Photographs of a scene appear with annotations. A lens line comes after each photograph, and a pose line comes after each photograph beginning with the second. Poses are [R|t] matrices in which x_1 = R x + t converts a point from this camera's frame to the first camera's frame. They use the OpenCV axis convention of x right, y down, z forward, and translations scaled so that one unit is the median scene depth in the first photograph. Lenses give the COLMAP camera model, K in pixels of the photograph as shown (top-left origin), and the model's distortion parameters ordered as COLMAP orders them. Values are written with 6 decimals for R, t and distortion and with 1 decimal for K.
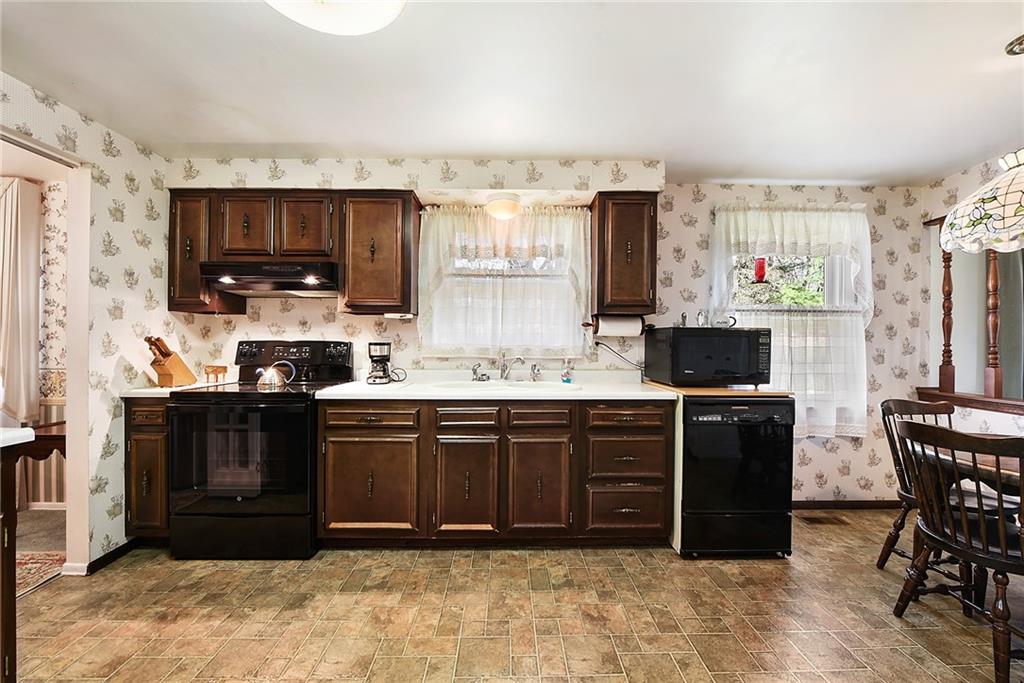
lens RADIAL K [[417.7, 0, 515.0], [0, 417.7, 343.2], [0, 0, 1]] dist [-0.016463, -0.000446]
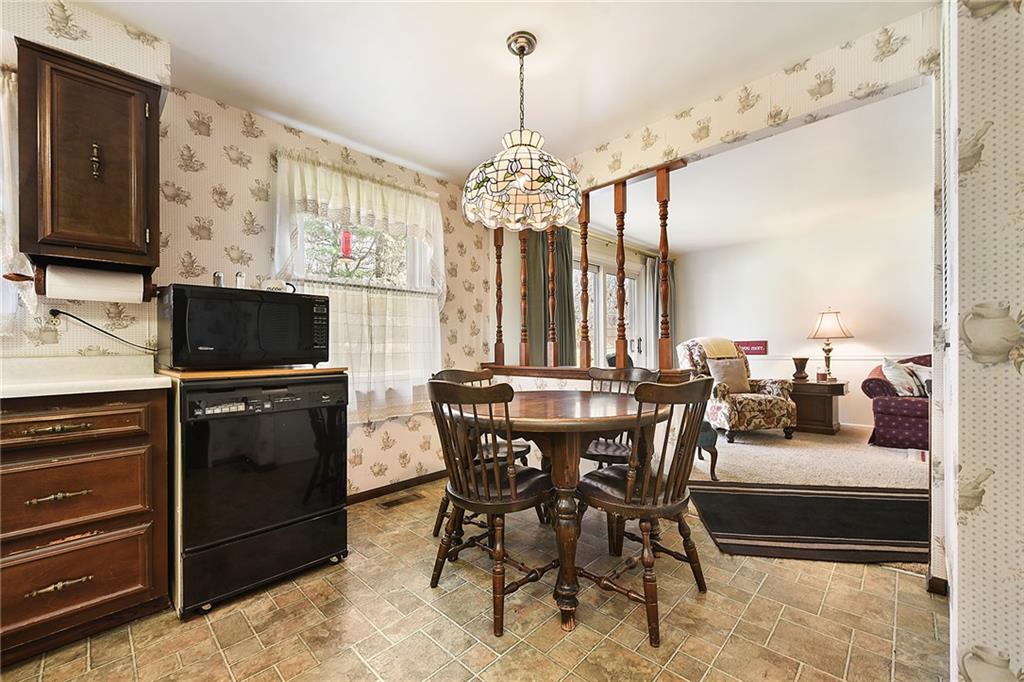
lens RADIAL K [[389.4, 0, 540.0], [0, 389.4, 354.6], [0, 0, 1]] dist [-0.001401, -0.000150]
pose [[0.685954, -0.022966, 0.727282, 0.303192], [0.019892, 0.999720, 0.012807, 0.076146], [-0.727373, 0.005682, 0.686219, 0.122238]]
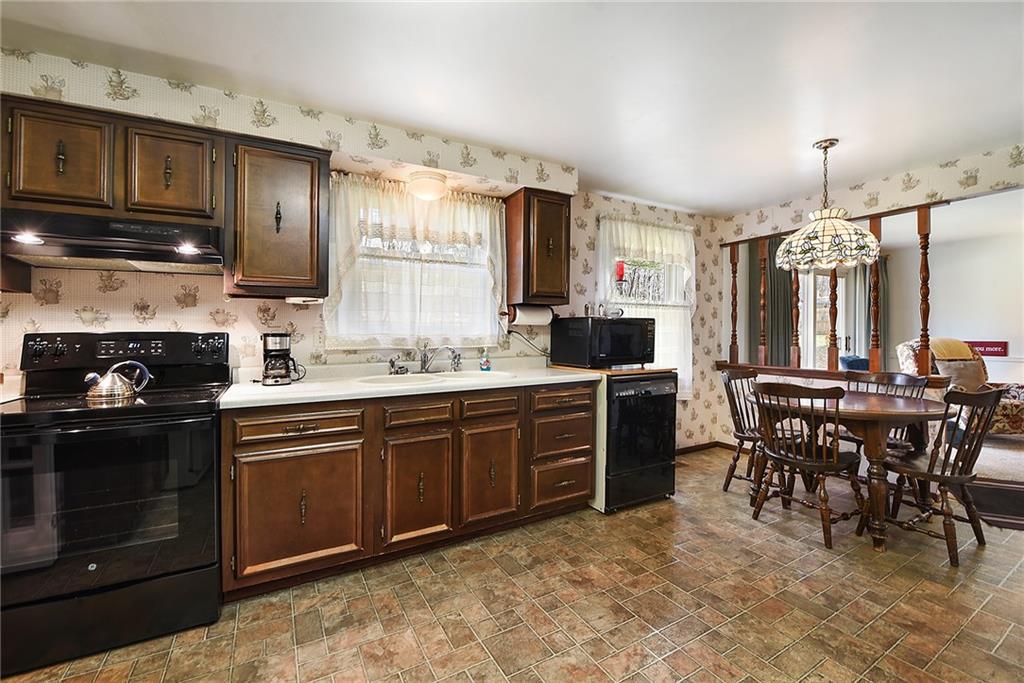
lens RADIAL K [[416.8, 0, 513.6], [0, 416.8, 338.9], [0, 0, 1]] dist [-0.027493, 0.000060]
pose [[0.878836, -0.016214, 0.476849, -0.327755], [0.011227, 0.999848, 0.013305, 0.004313], [-0.476992, -0.006340, 0.878885, 0.092660]]
